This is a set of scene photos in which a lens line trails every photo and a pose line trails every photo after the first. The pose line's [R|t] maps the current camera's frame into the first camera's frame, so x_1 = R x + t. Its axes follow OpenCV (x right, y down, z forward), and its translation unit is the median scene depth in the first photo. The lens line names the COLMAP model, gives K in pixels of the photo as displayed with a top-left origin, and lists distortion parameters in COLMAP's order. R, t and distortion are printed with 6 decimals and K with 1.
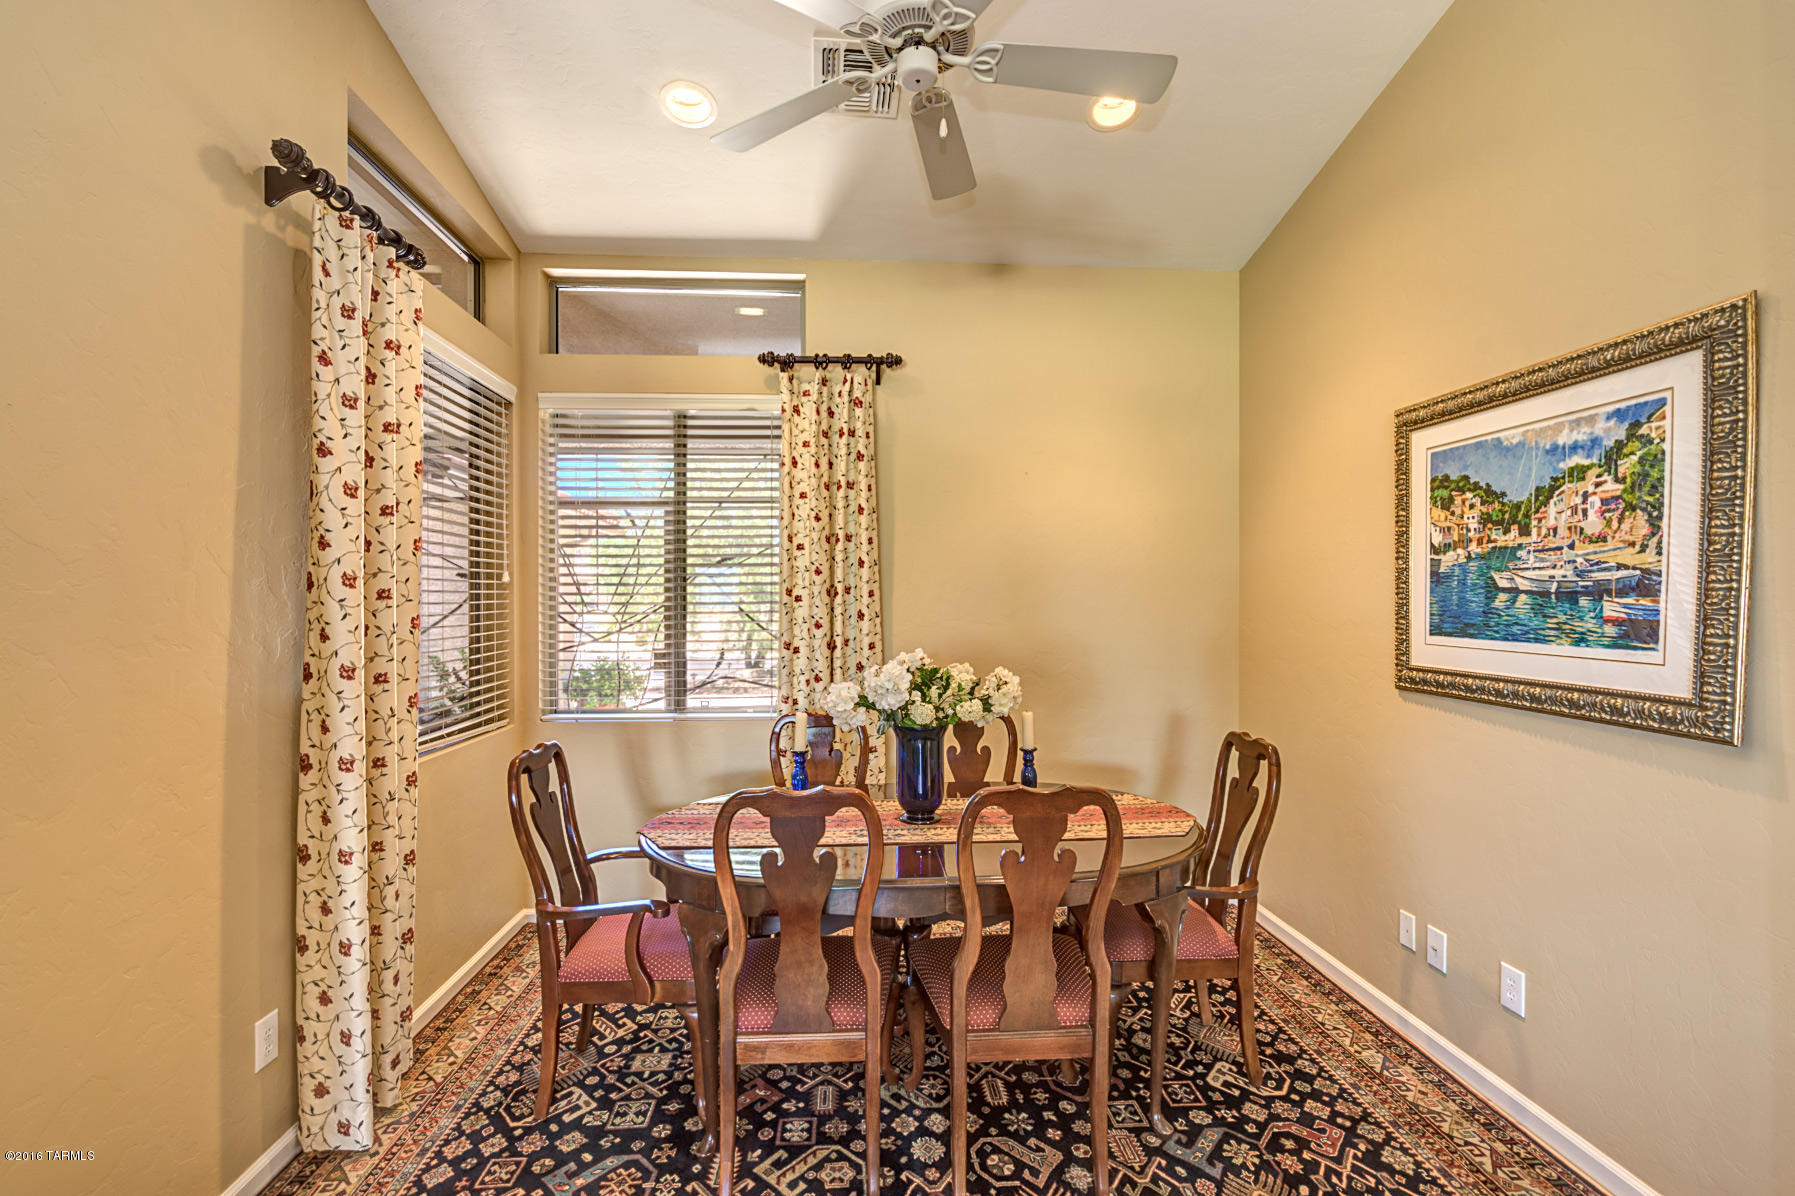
lens RADIAL K [[812.1, 0, 897.1], [0, 812.1, 602.4], [0, 0, 1]] dist [-0.001900, 0.002335]
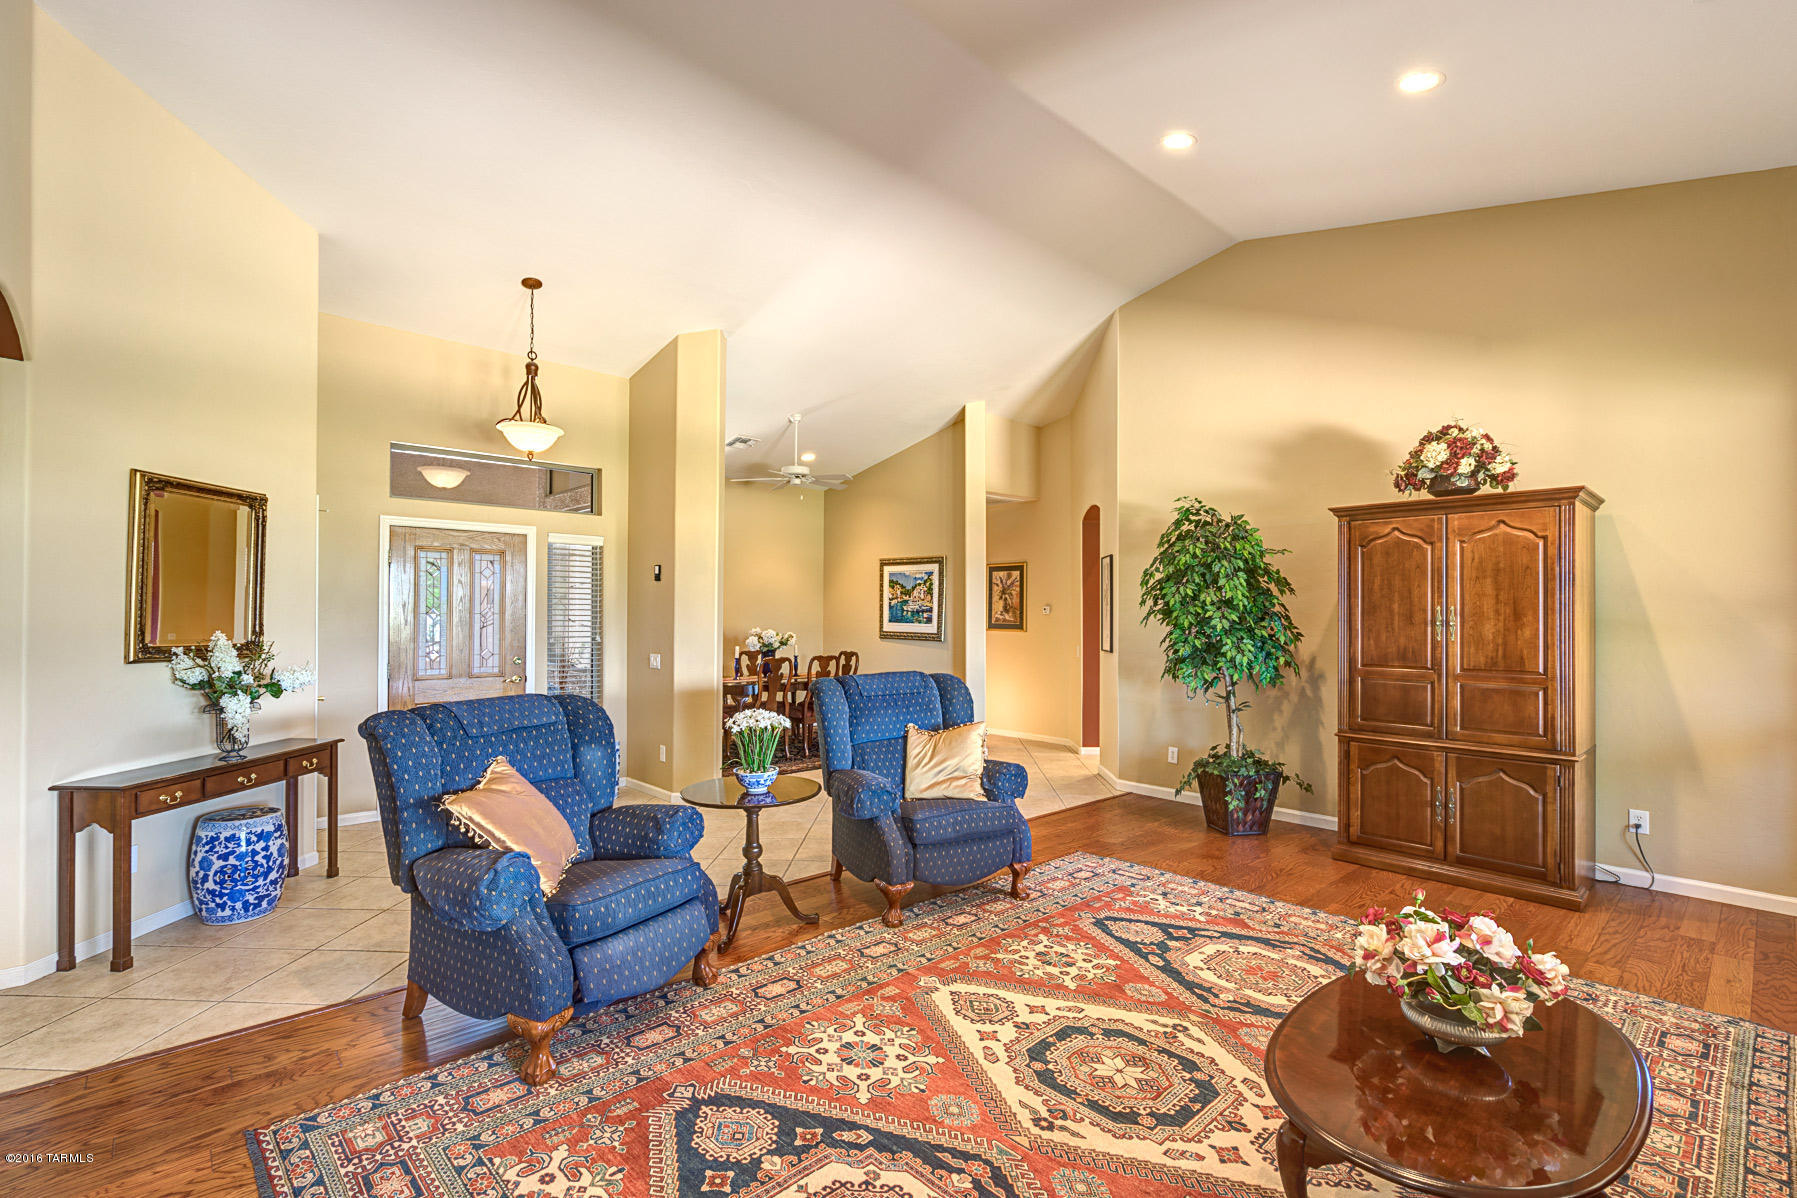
lens RADIAL K [[813.0, 0, 897.3], [0, 813.0, 596.7], [0, 0, 1]] dist [-0.001900, 0.002335]
pose [[0.785682, 0.014299, 0.618465, -1.876104], [-0.003053, 0.999810, -0.019237, -0.006788], [-0.618623, 0.013225, 0.785576, -2.260435]]
